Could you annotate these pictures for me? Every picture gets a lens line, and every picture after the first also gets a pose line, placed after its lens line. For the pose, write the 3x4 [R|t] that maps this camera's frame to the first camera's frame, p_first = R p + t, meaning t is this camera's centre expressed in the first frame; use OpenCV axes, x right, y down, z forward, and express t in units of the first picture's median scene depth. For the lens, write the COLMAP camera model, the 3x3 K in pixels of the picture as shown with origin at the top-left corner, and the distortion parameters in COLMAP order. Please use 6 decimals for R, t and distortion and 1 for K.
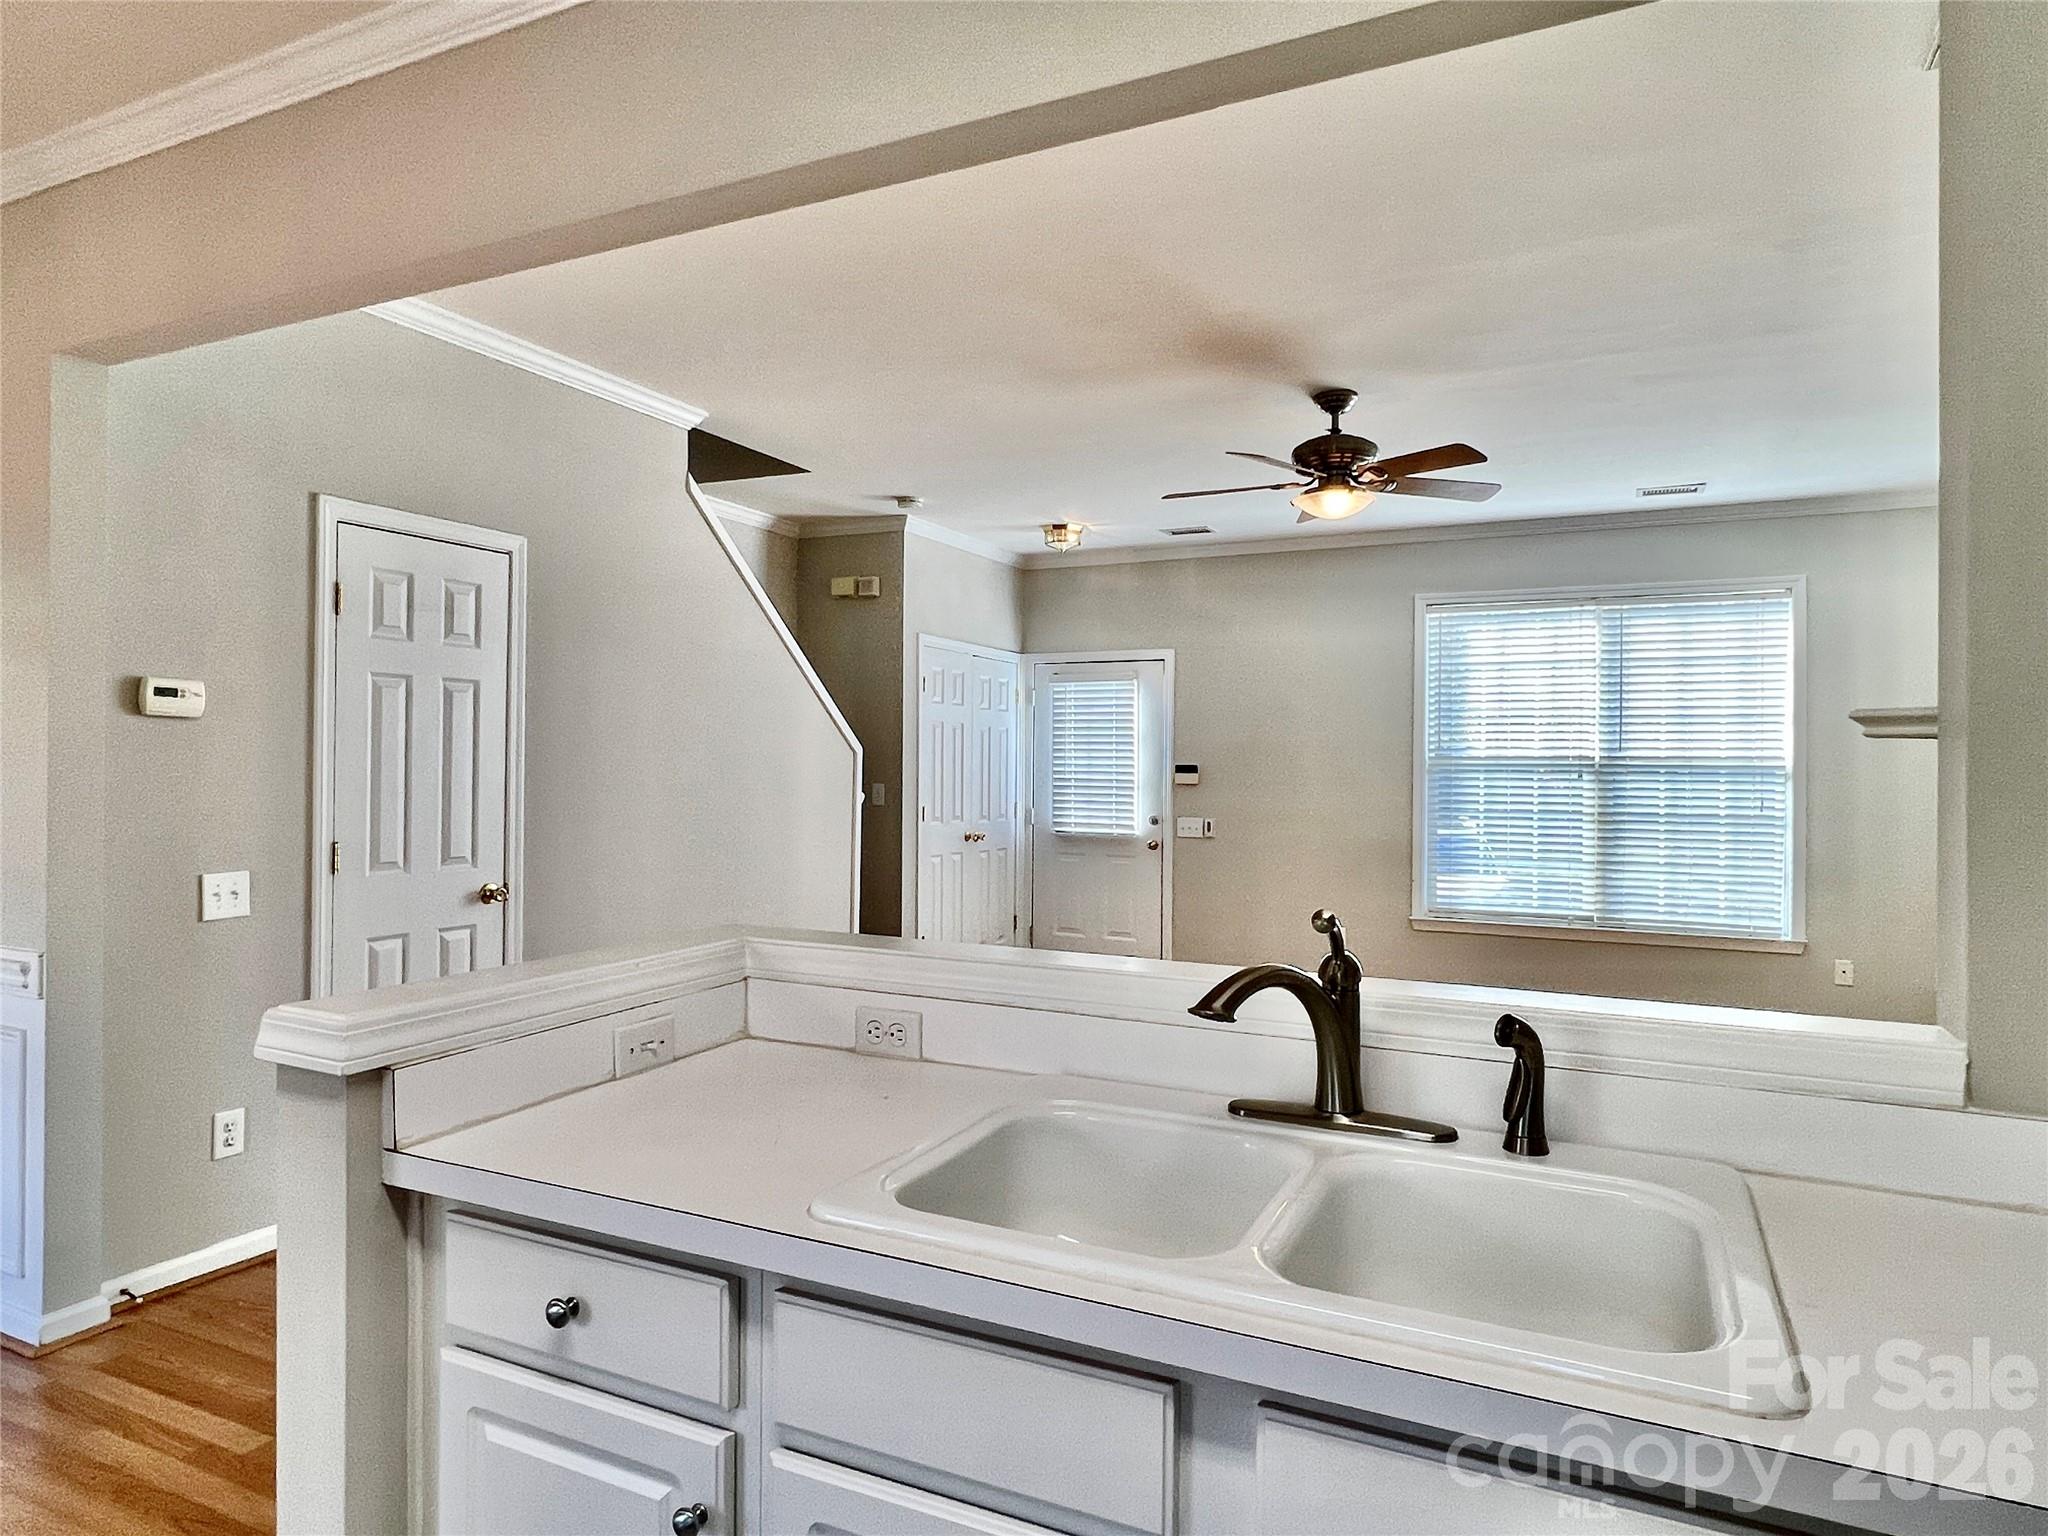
lens RADIAL K [[1231.8, 0, 1024.6], [0, 1231.8, 751.0], [0, 0, 1]] dist [-0.005880, -0.005372]
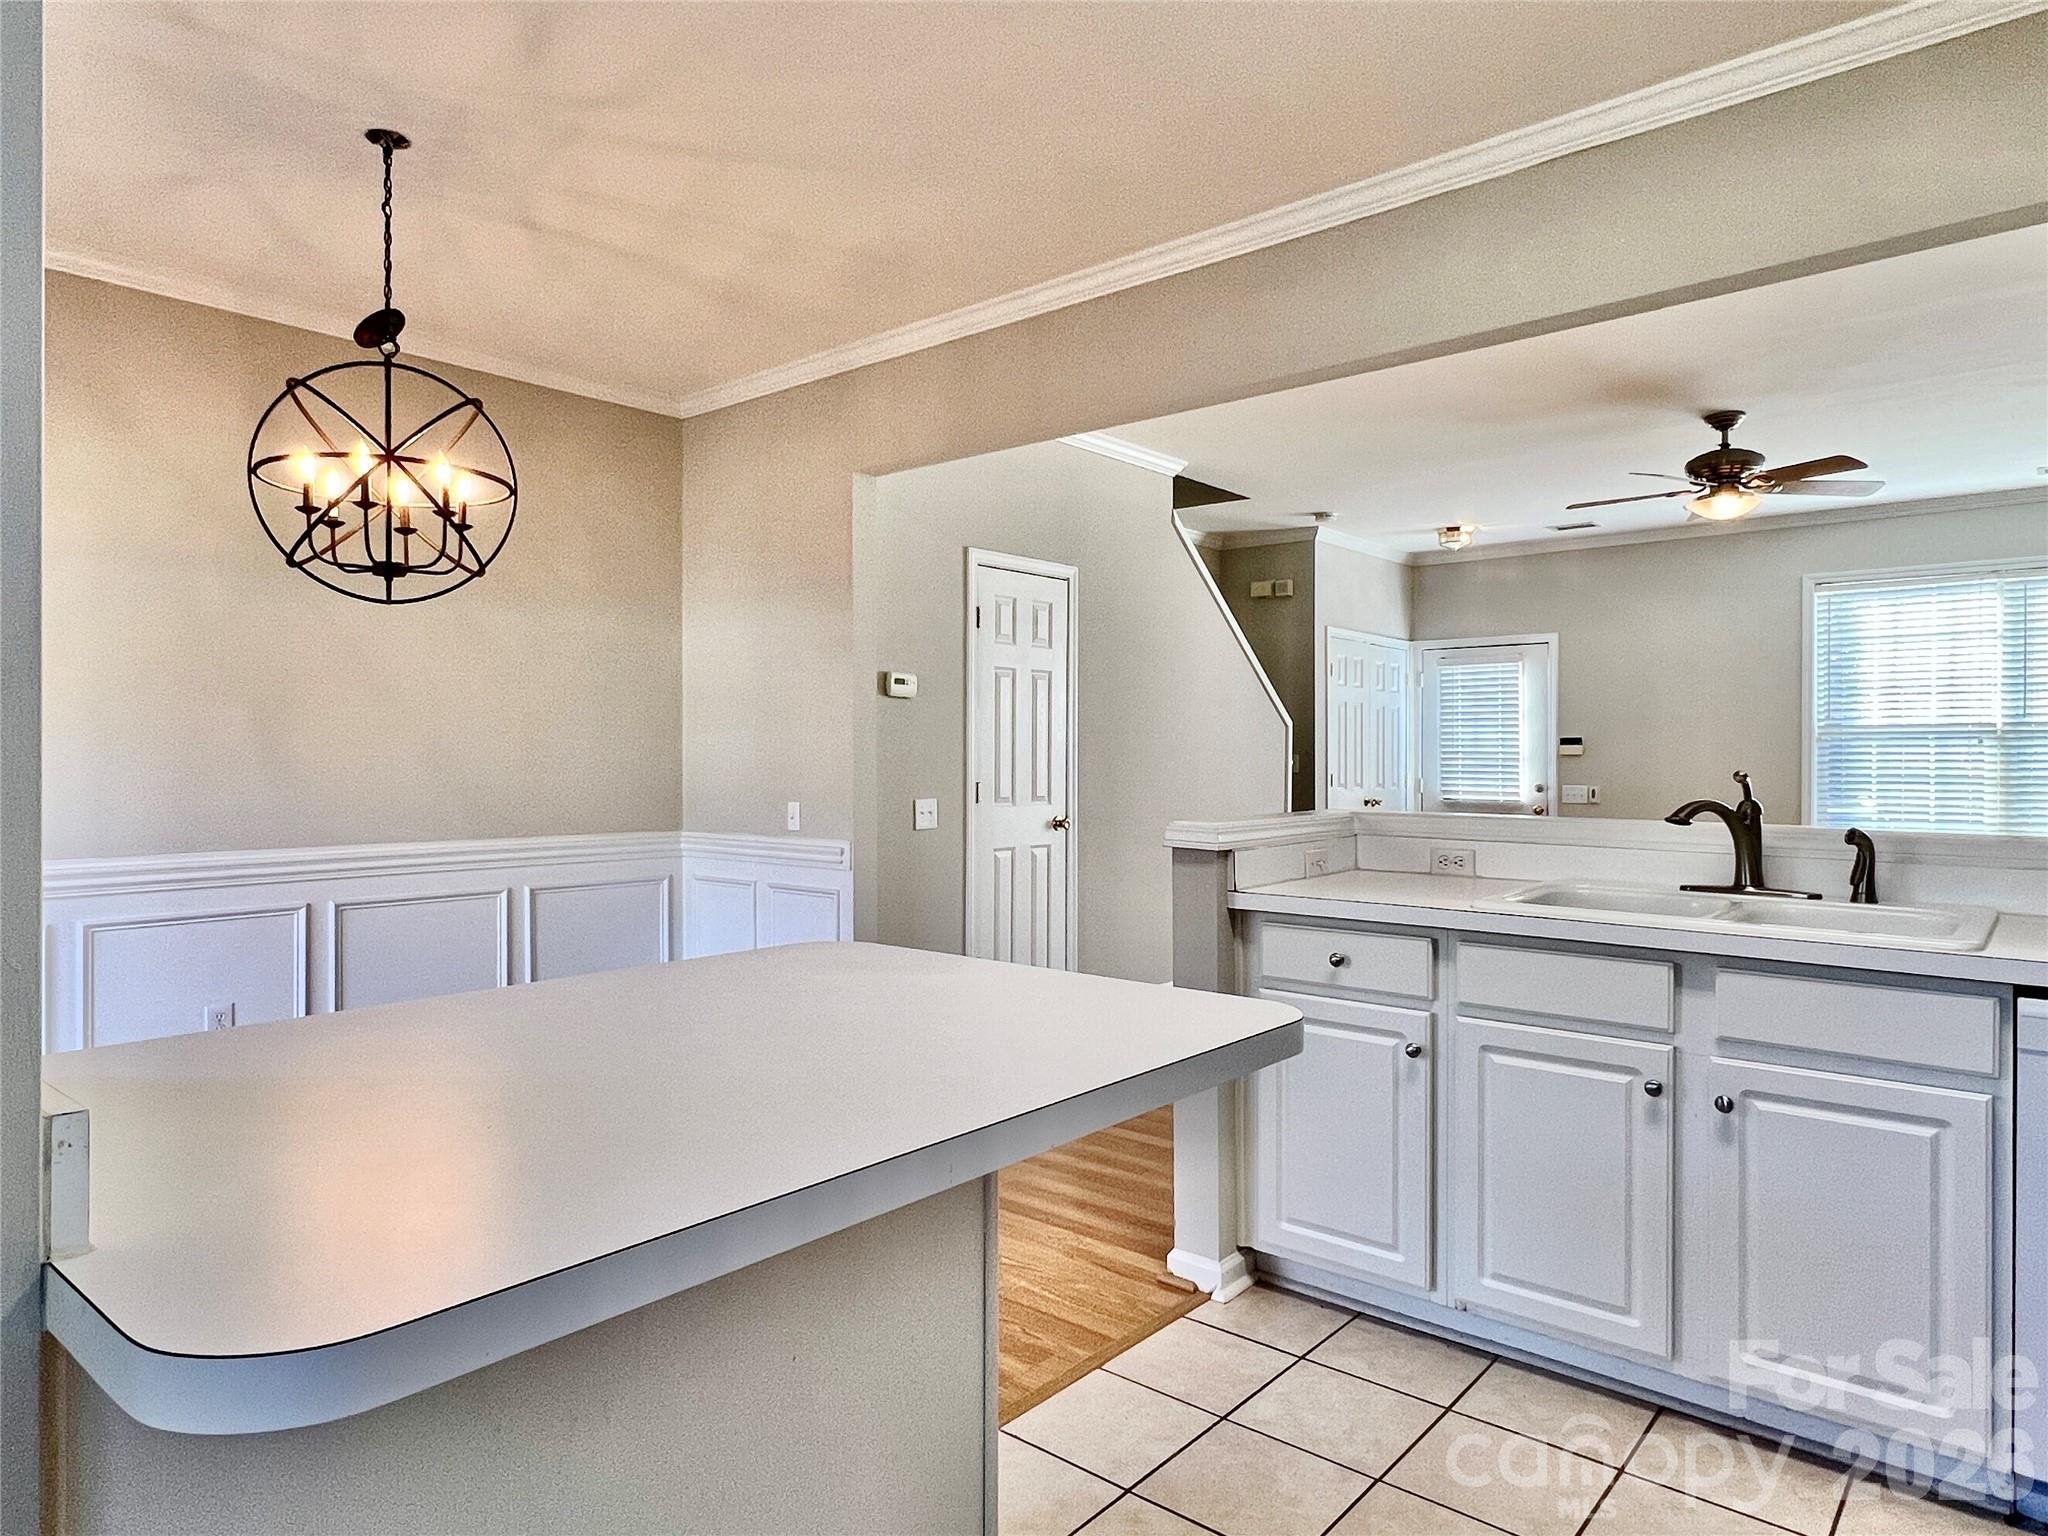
lens RADIAL K [[1231.8, 0, 1023.4], [0, 1231.8, 756.0], [0, 0, 1]] dist [-0.005880, -0.005372]
pose [[0.965945, -0.007199, -0.258648, -0.111860], [0.009567, 0.999923, 0.007899, 0.028287], [0.258571, -0.010105, 0.965939, -0.371634]]
